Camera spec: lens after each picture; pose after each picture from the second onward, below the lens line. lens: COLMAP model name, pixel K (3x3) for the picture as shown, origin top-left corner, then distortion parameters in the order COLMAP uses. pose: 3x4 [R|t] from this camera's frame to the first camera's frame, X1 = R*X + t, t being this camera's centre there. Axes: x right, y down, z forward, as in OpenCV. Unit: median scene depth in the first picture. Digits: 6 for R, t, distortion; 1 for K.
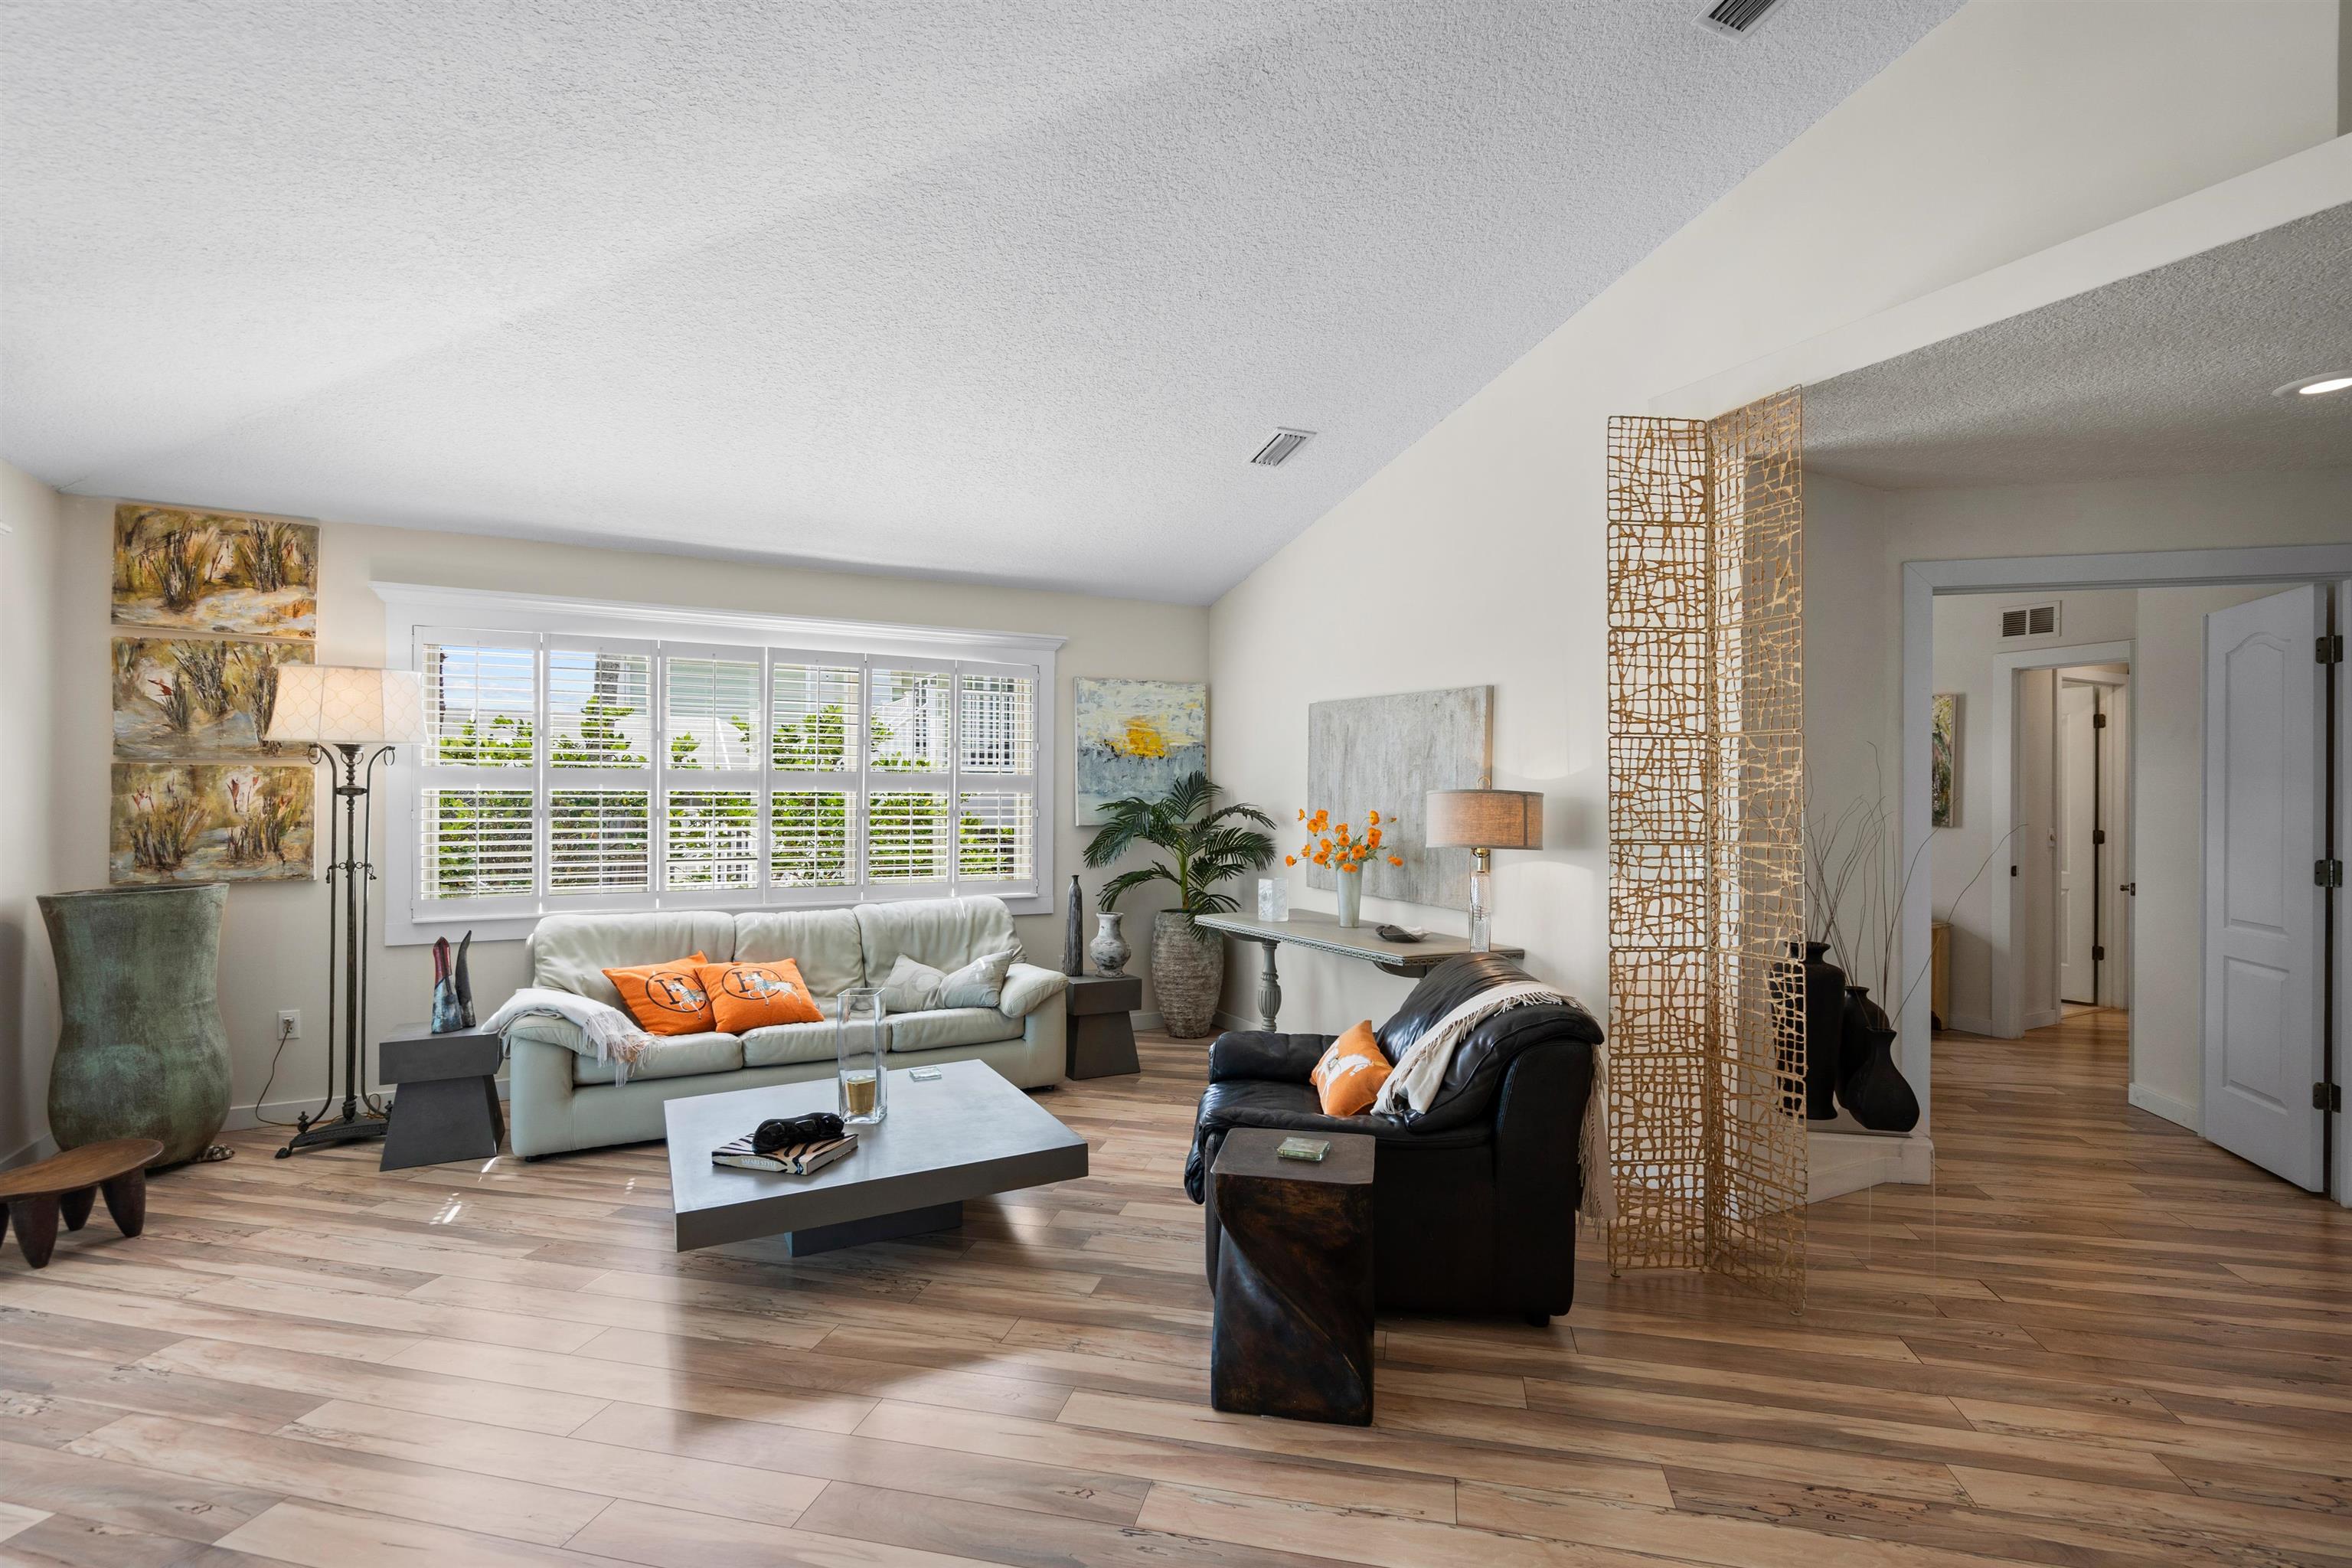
lens RADIAL K [[1092.1, 0, 1176.0], [0, 1092.1, 784.0], [0, 0, 1]] dist [-0.001037, -0.000097]
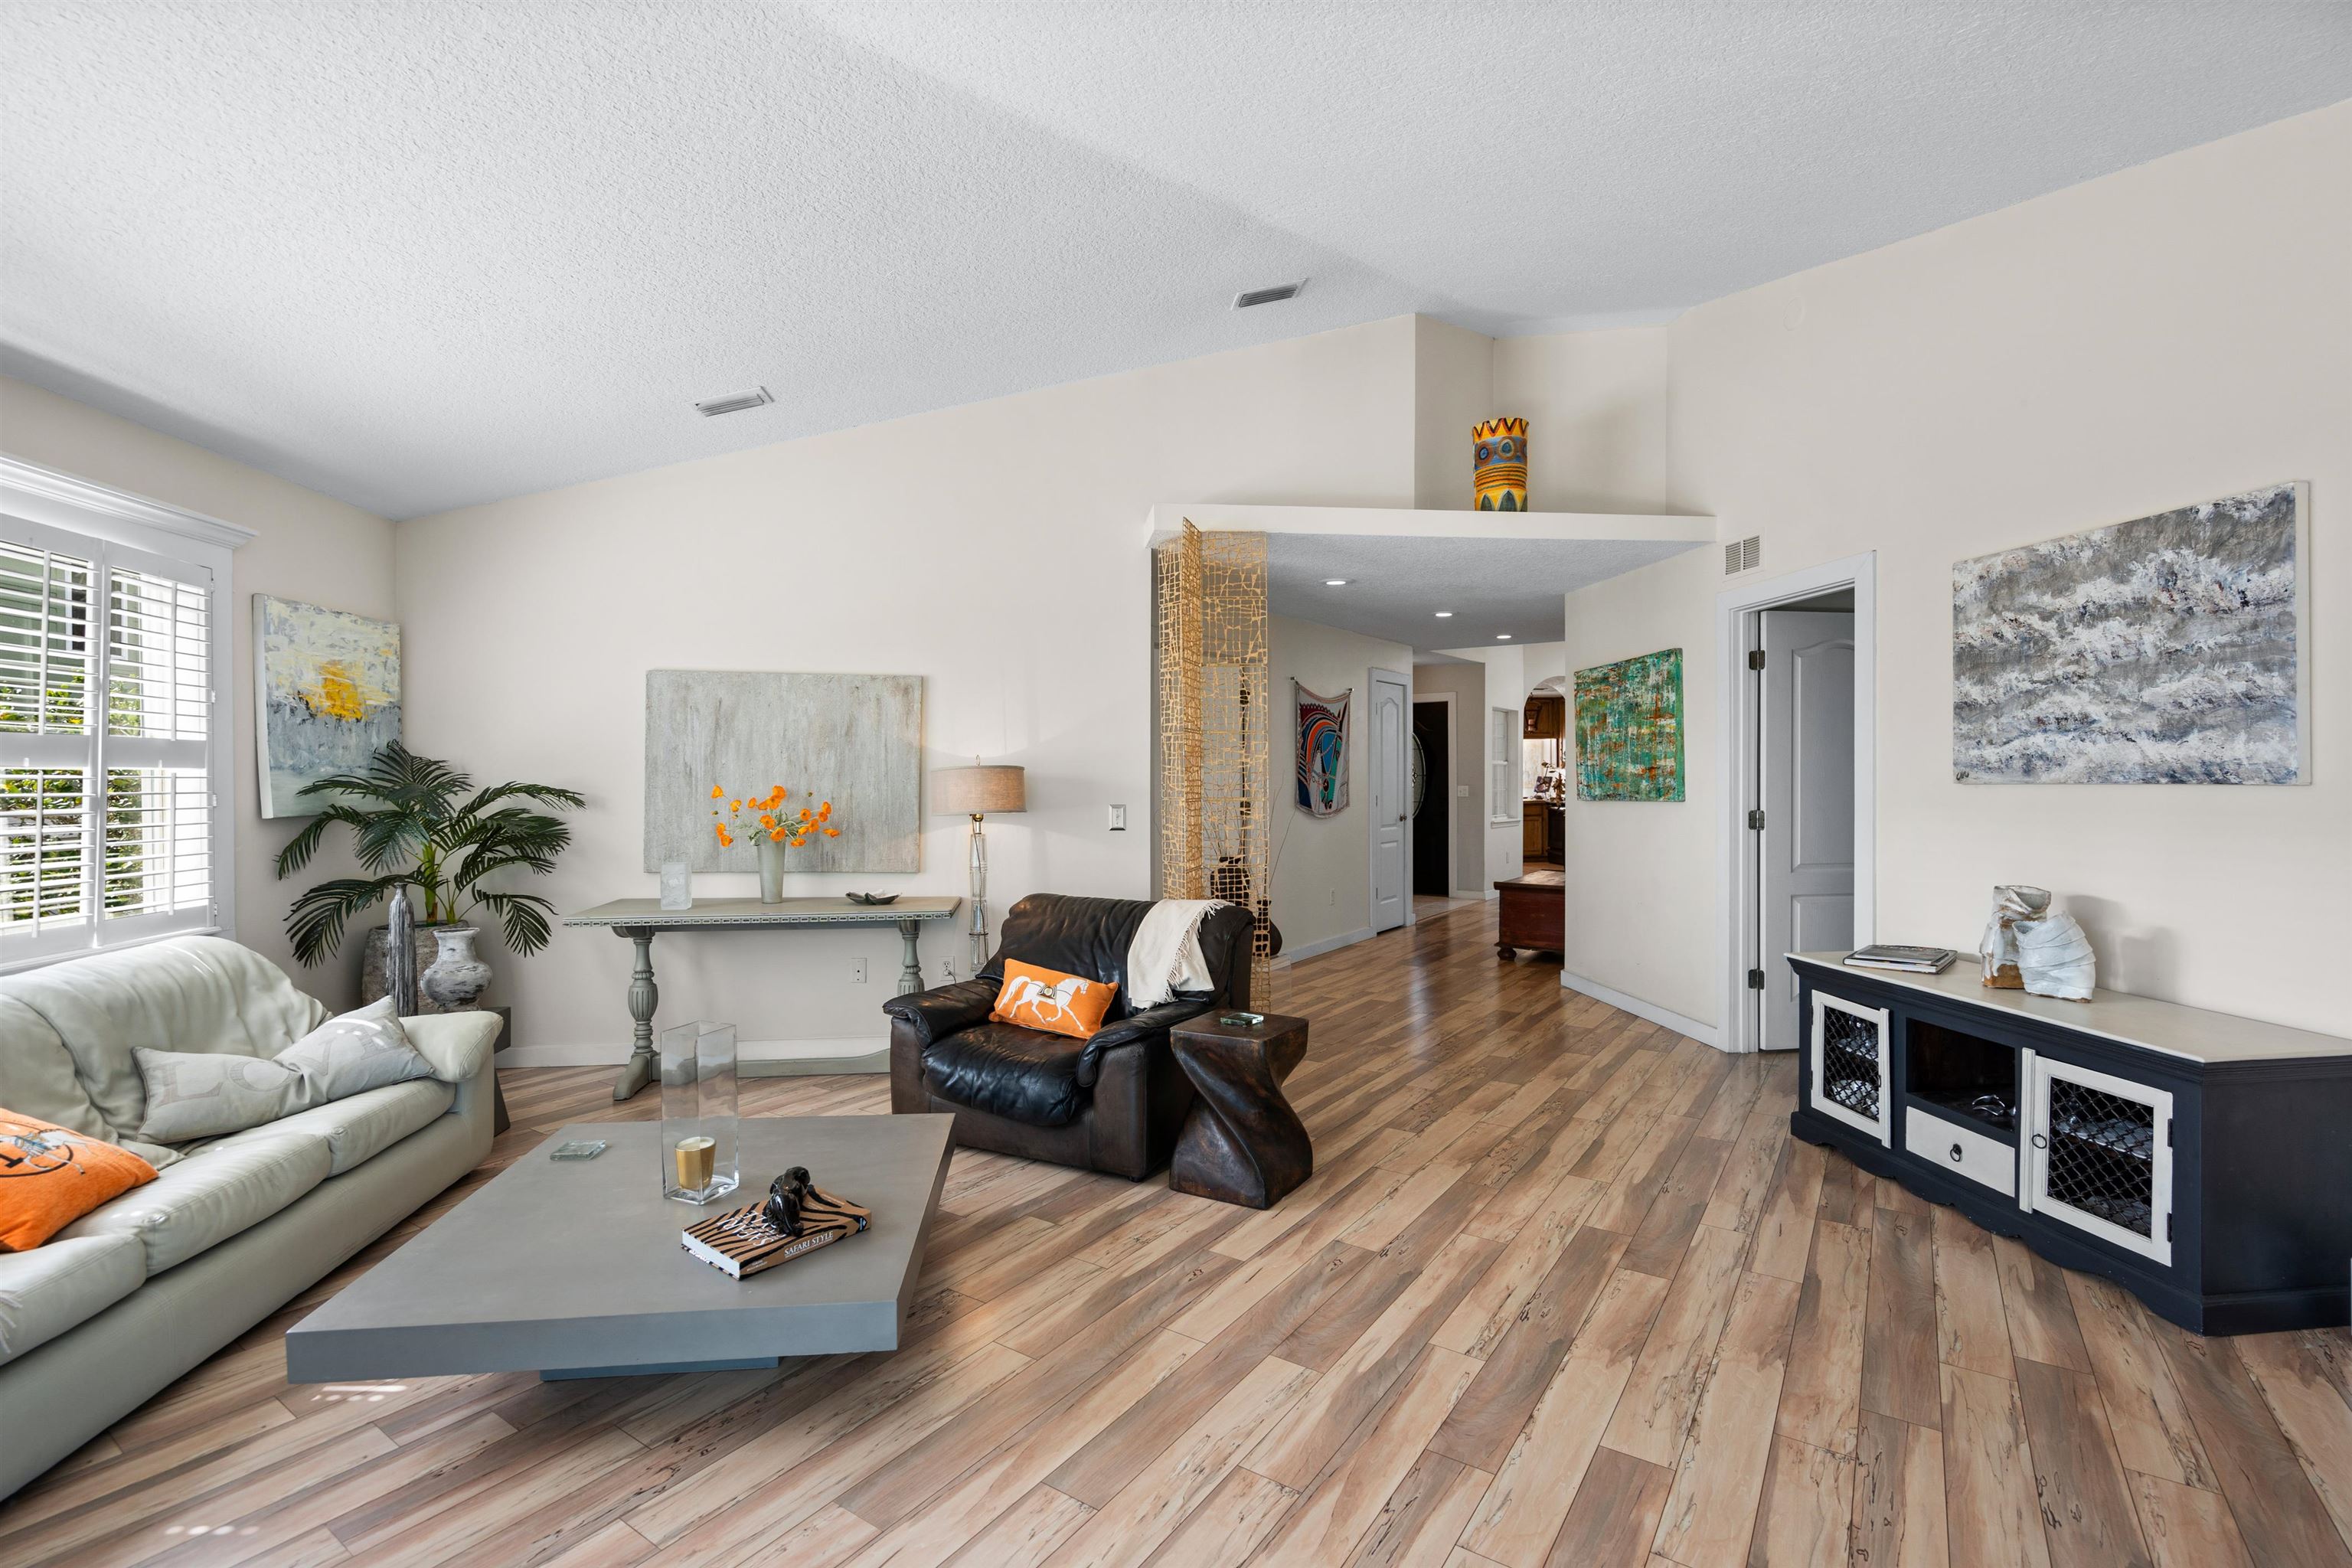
lens RADIAL K [[1081.5, 0, 1176.0], [0, 1081.5, 784.0], [0, 0, 1]] dist [-0.001471, -0.000088]
pose [[0.352659, -0.012675, 0.935666, -0.515631], [-0.006919, 0.999846, 0.016153, 0.002874], [-0.935726, -0.012170, 0.352517, 0.250398]]
